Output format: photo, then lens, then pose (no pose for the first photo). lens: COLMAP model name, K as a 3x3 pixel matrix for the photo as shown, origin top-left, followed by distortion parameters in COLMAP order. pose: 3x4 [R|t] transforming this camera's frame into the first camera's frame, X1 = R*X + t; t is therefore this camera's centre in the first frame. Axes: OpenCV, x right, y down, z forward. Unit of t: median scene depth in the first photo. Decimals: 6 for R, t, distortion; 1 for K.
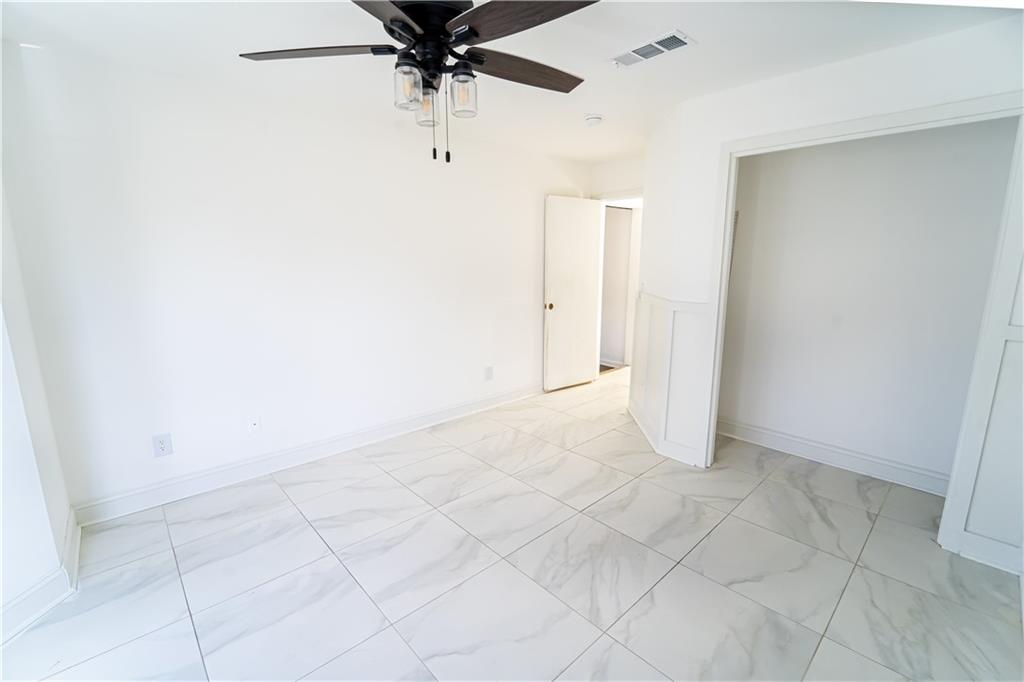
lens RADIAL K [[436.8, 0, 512.0], [0, 436.8, 341.0], [0, 0, 1]] dist [-0.027570, -0.000094]
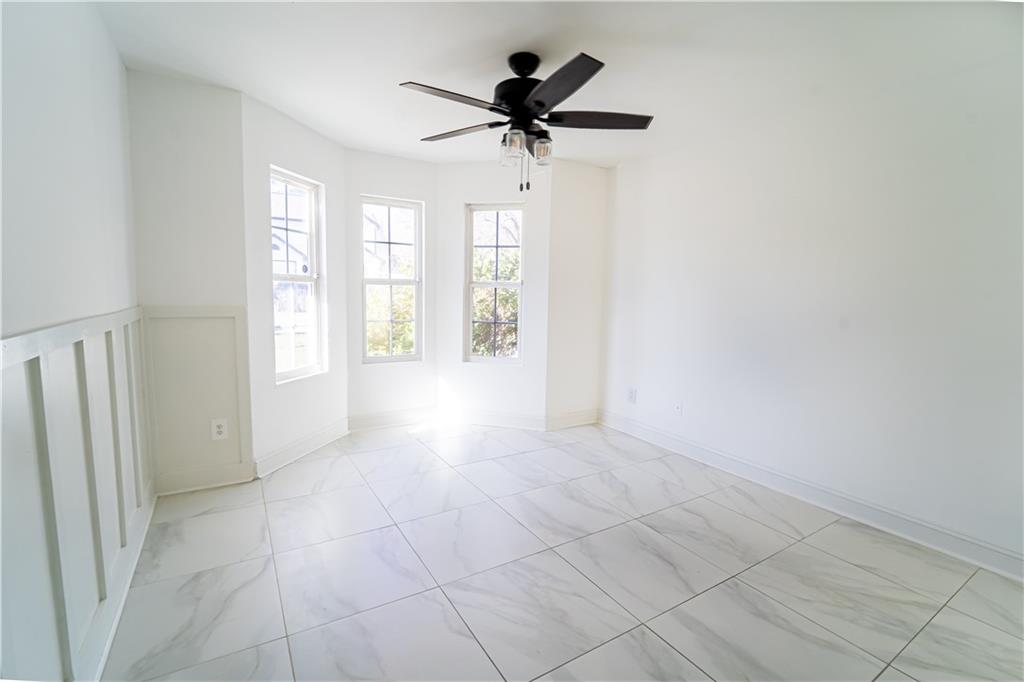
lens RADIAL K [[447.8, 0, 512.0], [0, 447.8, 341.0], [0, 0, 1]] dist [-0.023320, 0.000006]
pose [[-0.177967, 0.107603, -0.978136, 0.950653], [-0.207177, 0.967626, 0.144141, -0.103183], [0.961980, 0.228300, -0.149913, 0.934423]]
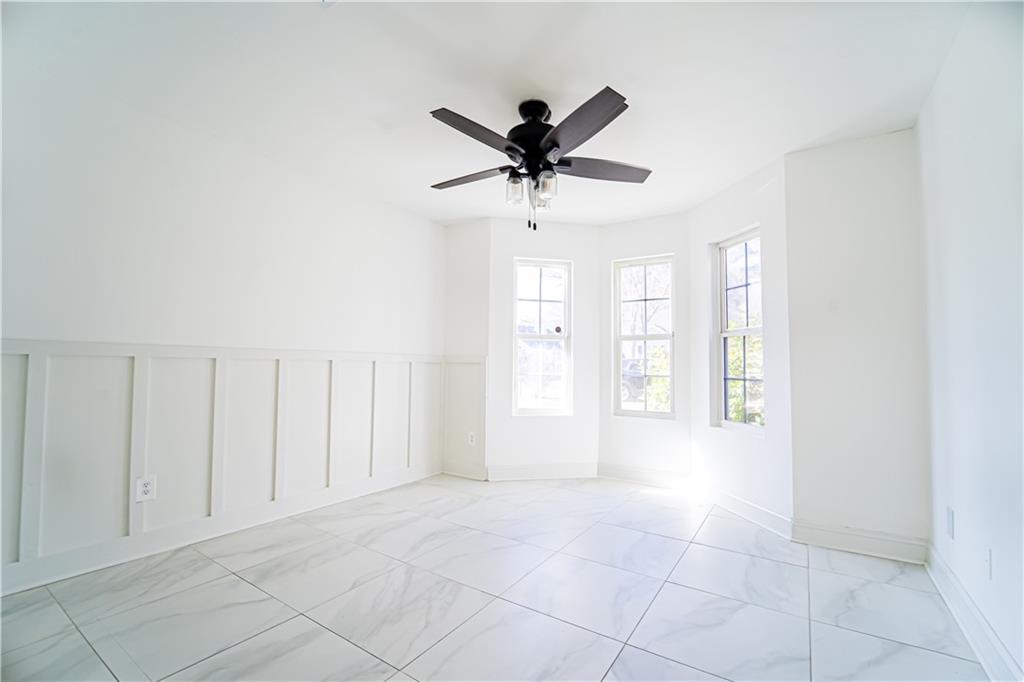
lens RADIAL K [[447.8, 0, 512.0], [0, 447.8, 341.0], [0, 0, 1]] dist [-0.023320, 0.000006]
pose [[-0.968522, -0.020115, -0.248115, 0.195070], [-0.054547, 0.989656, 0.132690, -0.174886], [0.242880, 0.142047, -0.959600, 1.812217]]
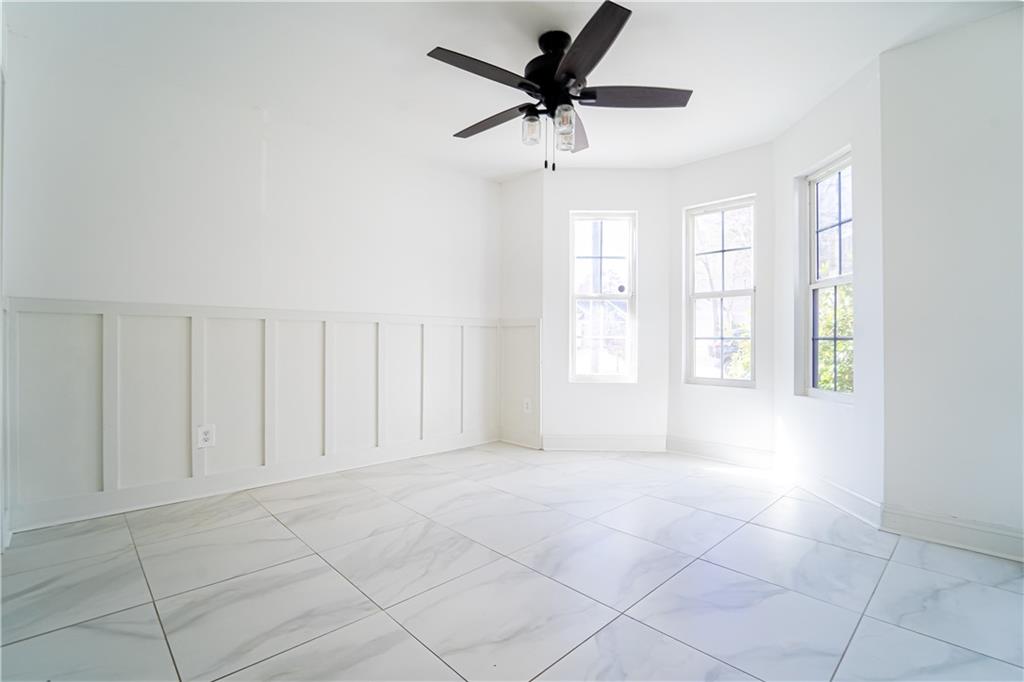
lens RADIAL K [[477.4, 0, 515.4], [0, 477.4, 335.3], [0, 0, 1]] dist [-0.022239, 0.000032]
pose [[-0.999431, 0.000018, -0.033727, -0.008142], [-0.006056, 0.983649, 0.179997, -0.129701], [0.033179, 0.180099, -0.983089, 1.851124]]
